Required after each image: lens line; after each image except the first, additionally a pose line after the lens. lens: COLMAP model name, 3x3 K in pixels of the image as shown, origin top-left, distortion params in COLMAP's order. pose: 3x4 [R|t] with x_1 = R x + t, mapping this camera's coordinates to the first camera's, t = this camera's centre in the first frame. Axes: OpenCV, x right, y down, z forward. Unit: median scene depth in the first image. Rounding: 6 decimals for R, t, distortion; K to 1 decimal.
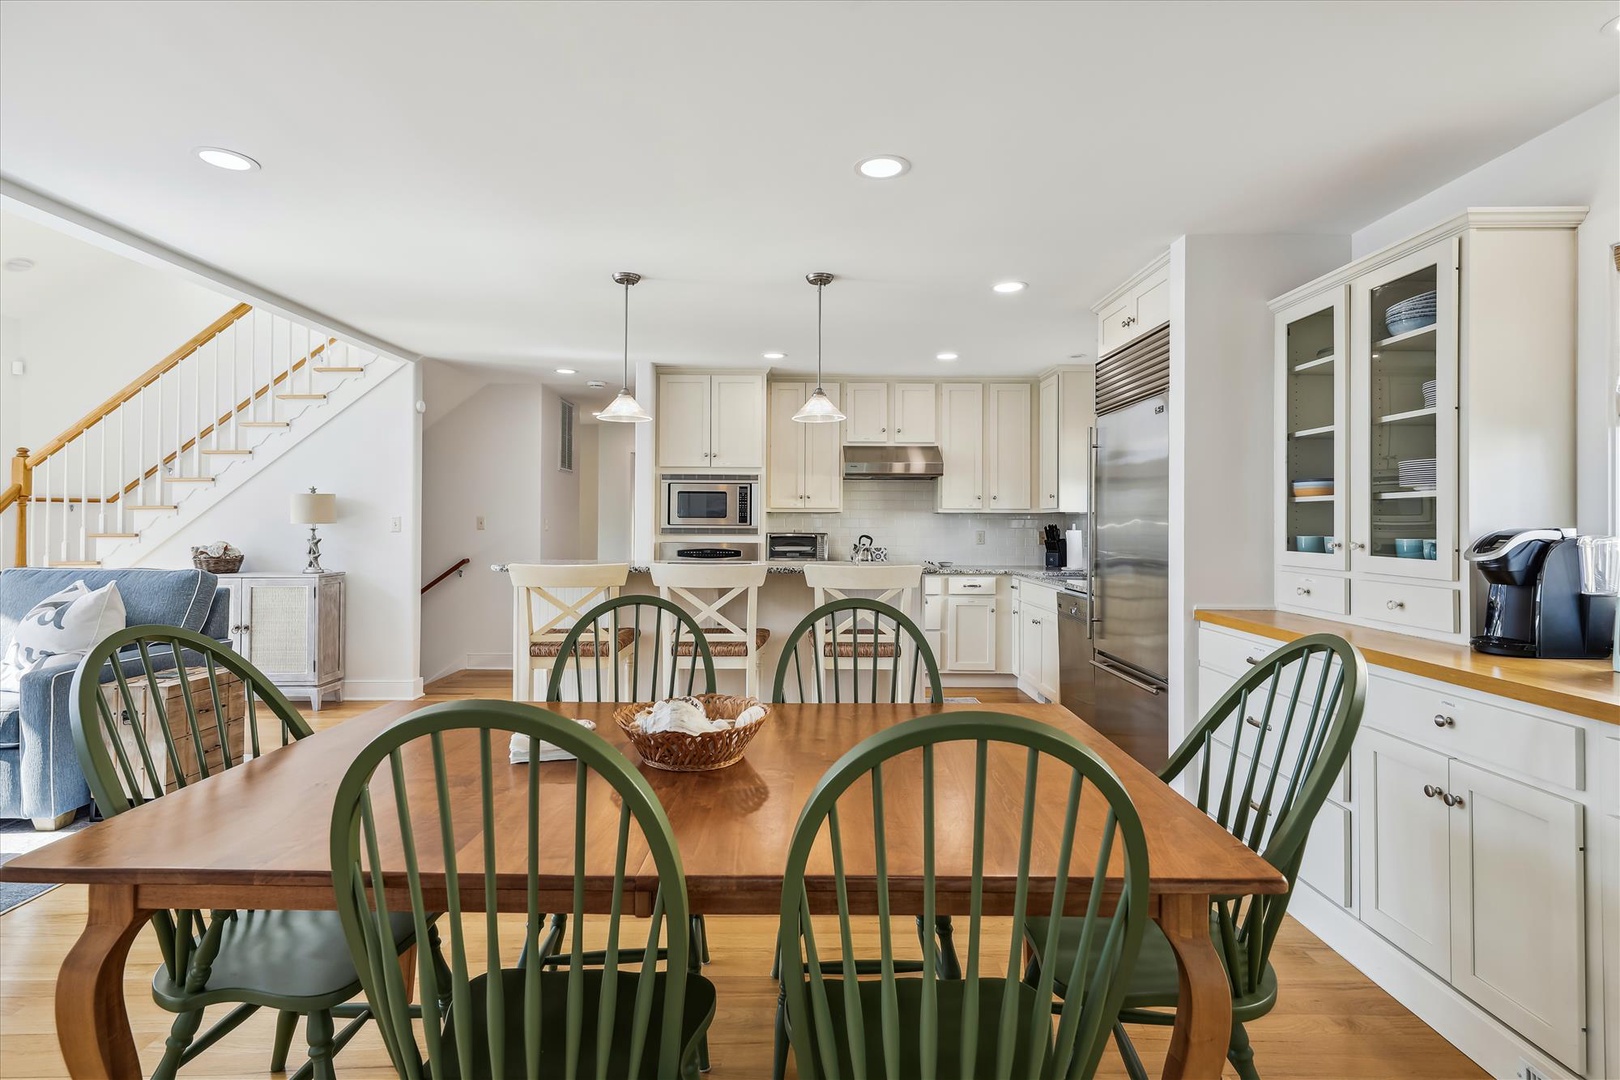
lens RADIAL K [[745.6, 0, 802.3], [0, 745.6, 516.5], [0, 0, 1]] dist [0.004776, 0.000204]
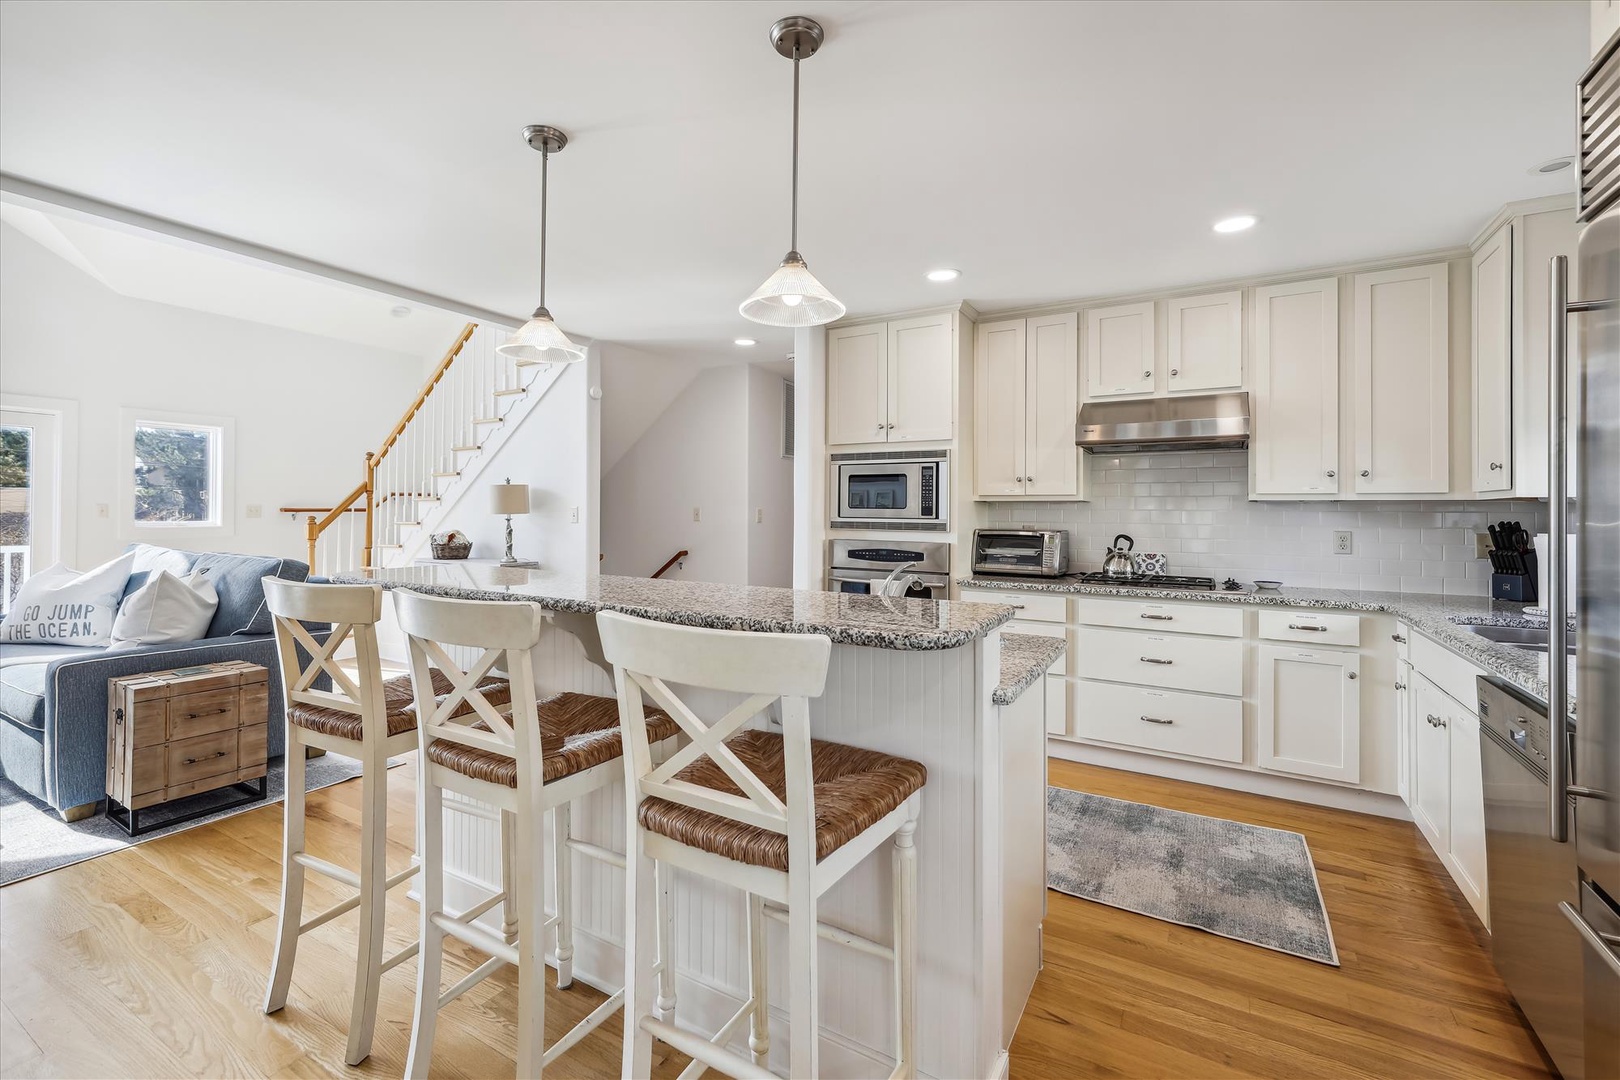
lens RADIAL K [[678.1, 0, 822.1], [0, 678.1, 504.1], [0, 0, 1]] dist [0.006838, 0.000186]
pose [[0.870966, -0.003112, -0.491334, 0.159809], [-0.001097, 0.999965, -0.008279, 0.002883], [0.491342, 0.007750, 0.870932, 0.362386]]
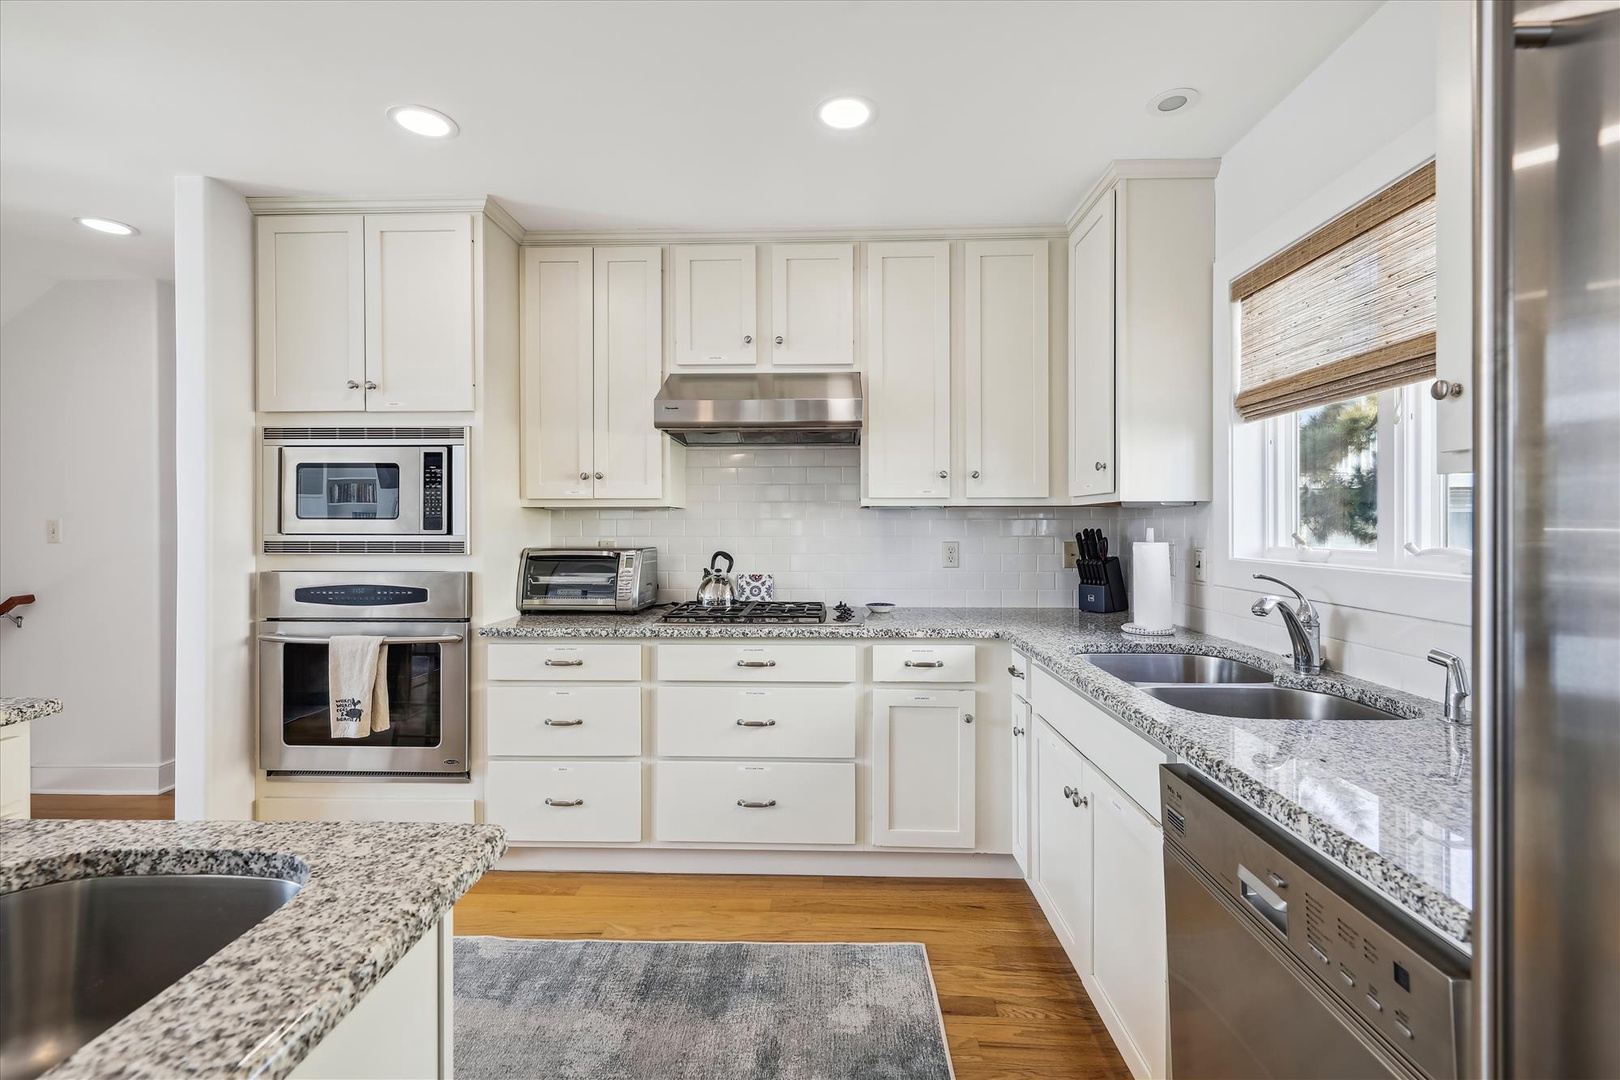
lens RADIAL K [[678.1, 0, 802.2], [0, 678.1, 524.6], [0, 0, 1]] dist [0.006838, 0.000186]
pose [[0.999506, -0.005413, -0.030972, 0.165775], [0.005632, 0.999960, 0.006988, 0.003832], [0.030933, -0.007159, 0.999496, 0.578039]]
